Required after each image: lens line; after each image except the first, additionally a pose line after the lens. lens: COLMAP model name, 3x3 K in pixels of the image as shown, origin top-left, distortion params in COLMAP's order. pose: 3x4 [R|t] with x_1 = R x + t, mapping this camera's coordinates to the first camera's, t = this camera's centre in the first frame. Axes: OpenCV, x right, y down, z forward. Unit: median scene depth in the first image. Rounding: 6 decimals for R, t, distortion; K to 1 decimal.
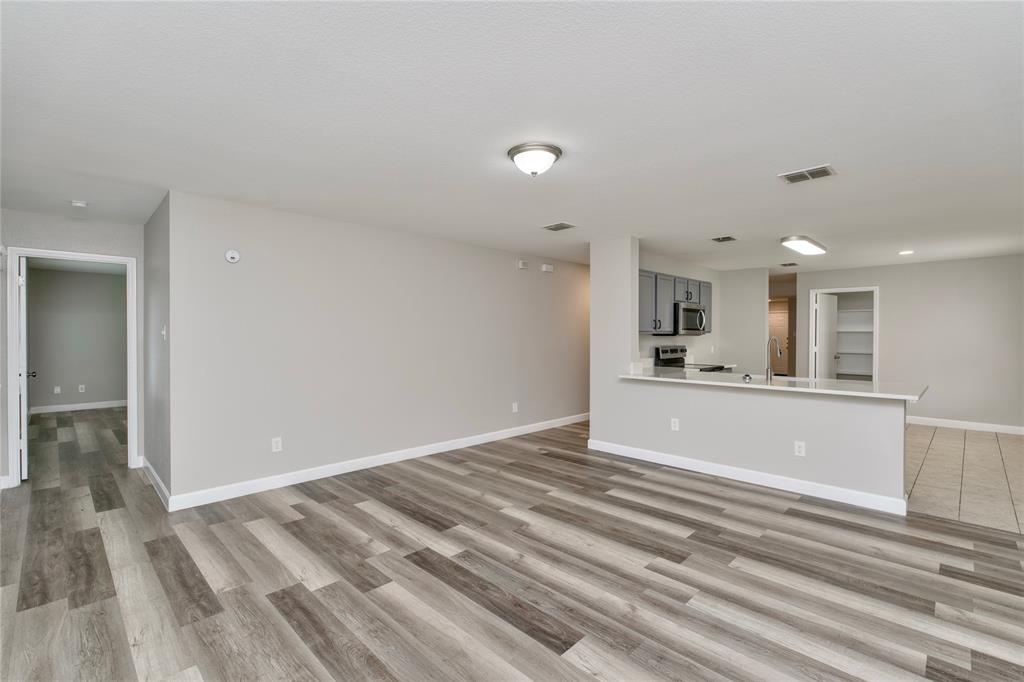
lens RADIAL K [[460.6, 0, 519.7], [0, 460.6, 333.2], [0, 0, 1]] dist [-0.010128, -0.000009]
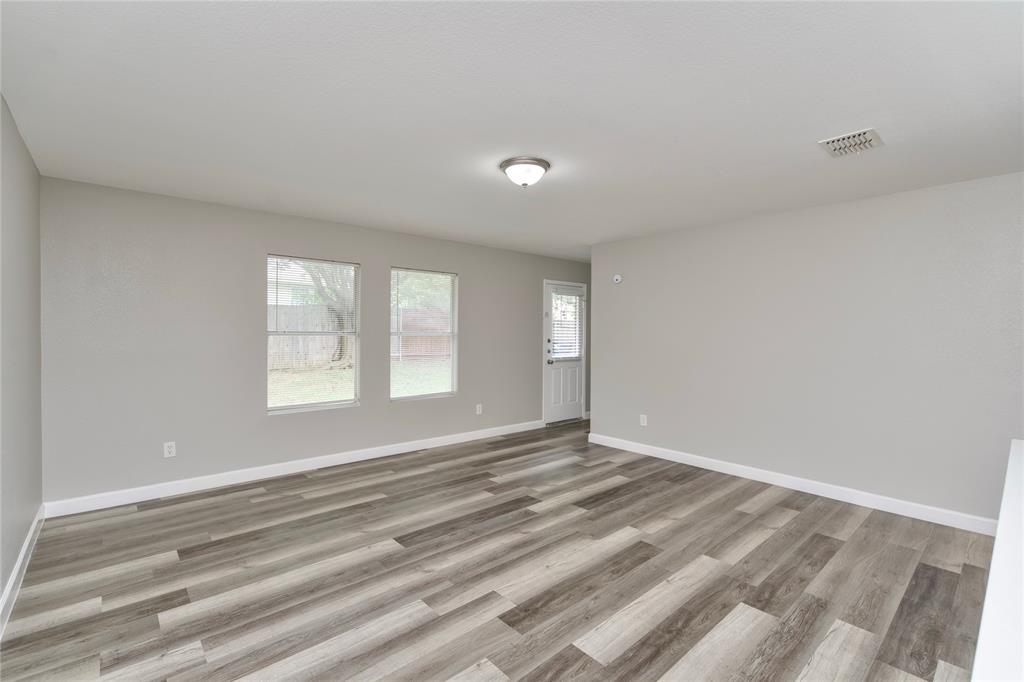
lens RADIAL K [[460.6, 0, 506.4], [0, 460.6, 337.8], [0, 0, 1]] dist [-0.010128, -0.000009]
pose [[-0.081821, 0.010573, -0.996591, 0.918179], [-0.005707, 0.999922, 0.011077, 0.003120], [0.996631, 0.006594, -0.081754, 0.865142]]
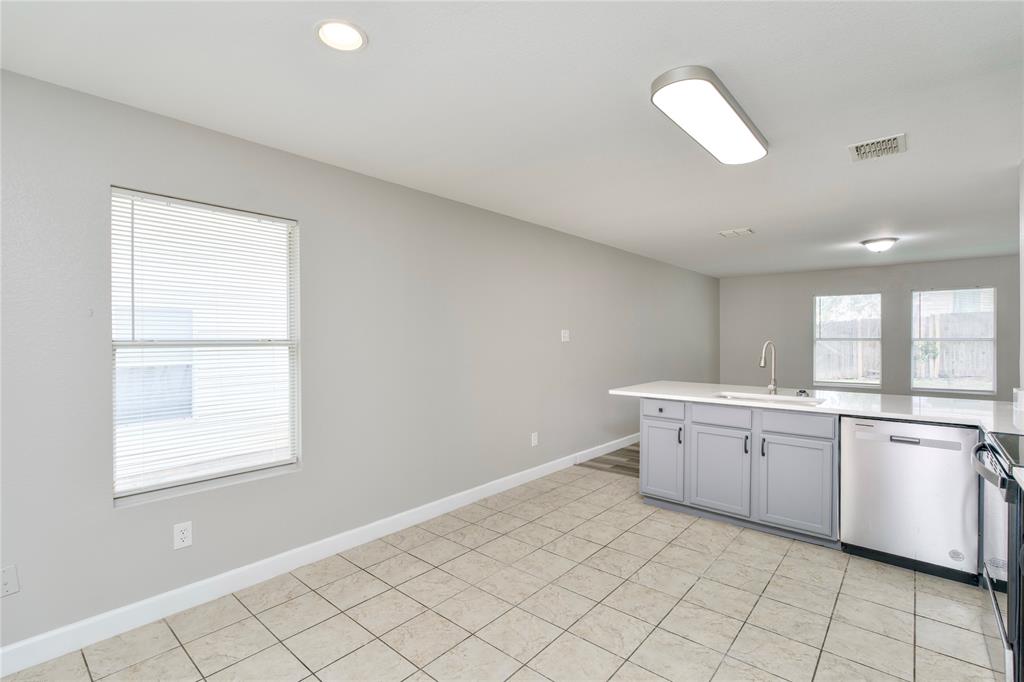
lens RADIAL K [[460.6, 0, 505.5], [0, 460.6, 346.0], [0, 0, 1]] dist [-0.010128, -0.000009]
pose [[-0.997668, 0.001328, -0.068233, 1.371889], [0.000270, 0.999880, 0.015506, 0.005979], [0.068246, 0.015451, -0.997549, 2.286529]]
